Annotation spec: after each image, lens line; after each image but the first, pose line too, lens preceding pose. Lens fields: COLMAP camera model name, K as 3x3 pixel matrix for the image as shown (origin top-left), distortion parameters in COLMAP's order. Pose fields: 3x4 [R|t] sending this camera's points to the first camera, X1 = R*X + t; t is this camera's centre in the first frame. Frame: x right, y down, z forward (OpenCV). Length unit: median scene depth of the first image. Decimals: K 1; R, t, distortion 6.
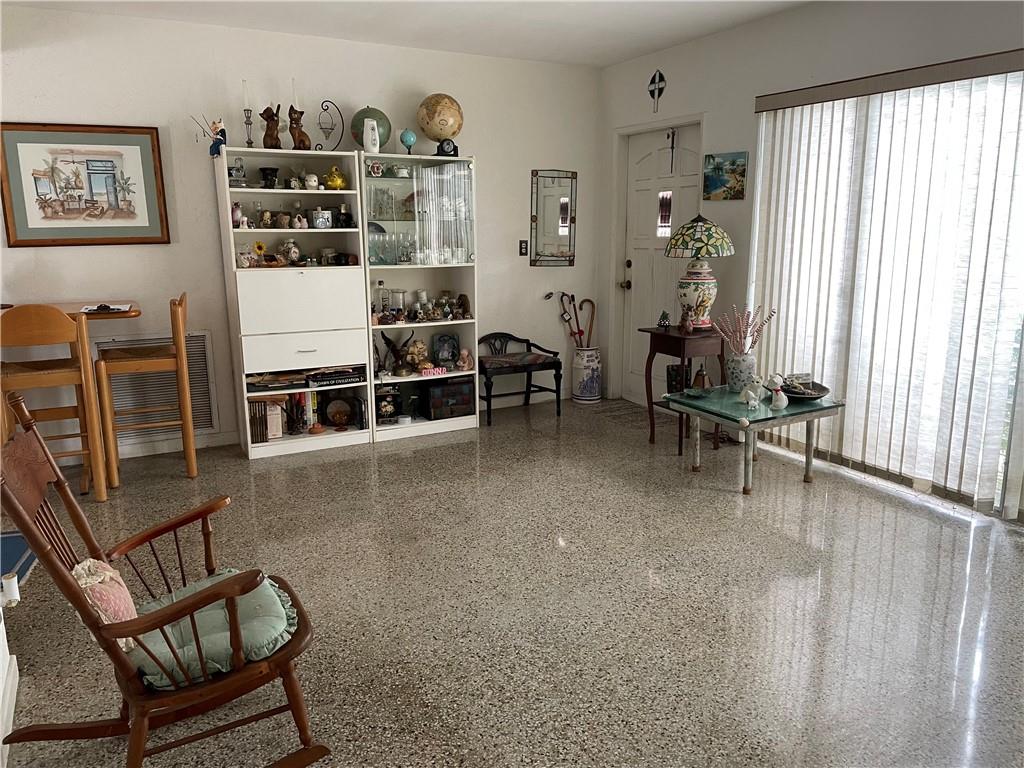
lens RADIAL K [[772.4, 0, 518.4], [0, 772.4, 384.7], [0, 0, 1]] dist [0.085549, -0.107501]
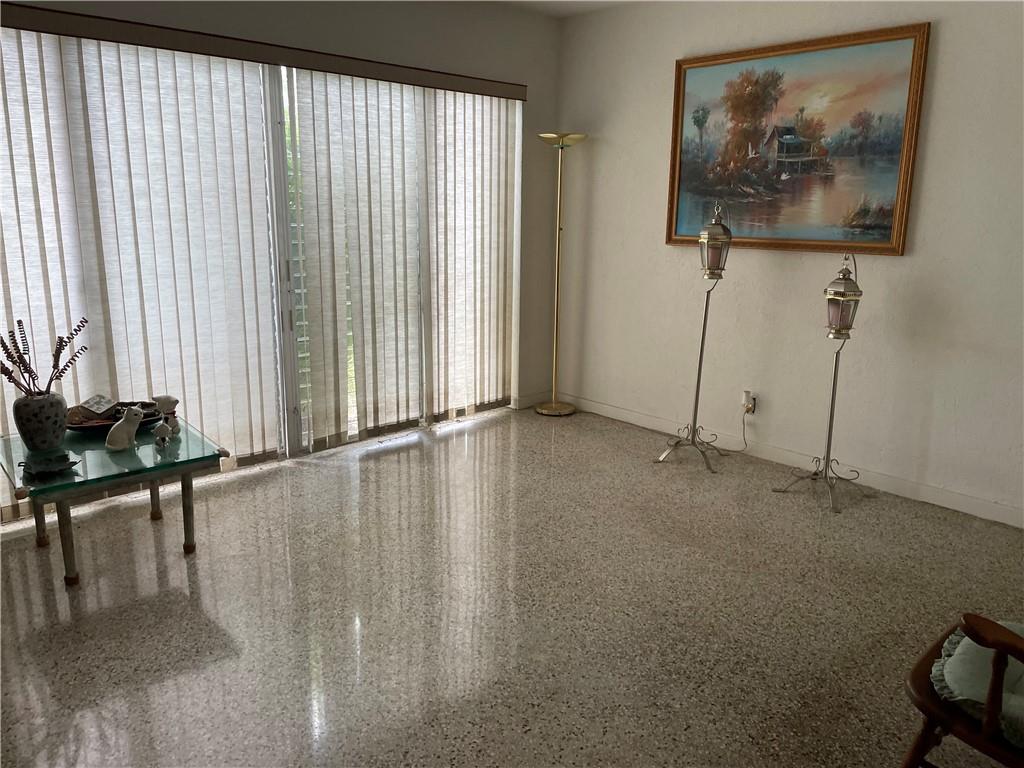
lens RADIAL K [[772.4, 0, 519.7], [0, 772.4, 373.0], [0, 0, 1]] dist [0.085549, -0.107501]
pose [[-0.267413, -0.207971, 0.940871, -0.515325], [0.180273, 0.948392, 0.260871, -0.181247], [-0.946569, 0.239374, -0.216121, 0.868696]]
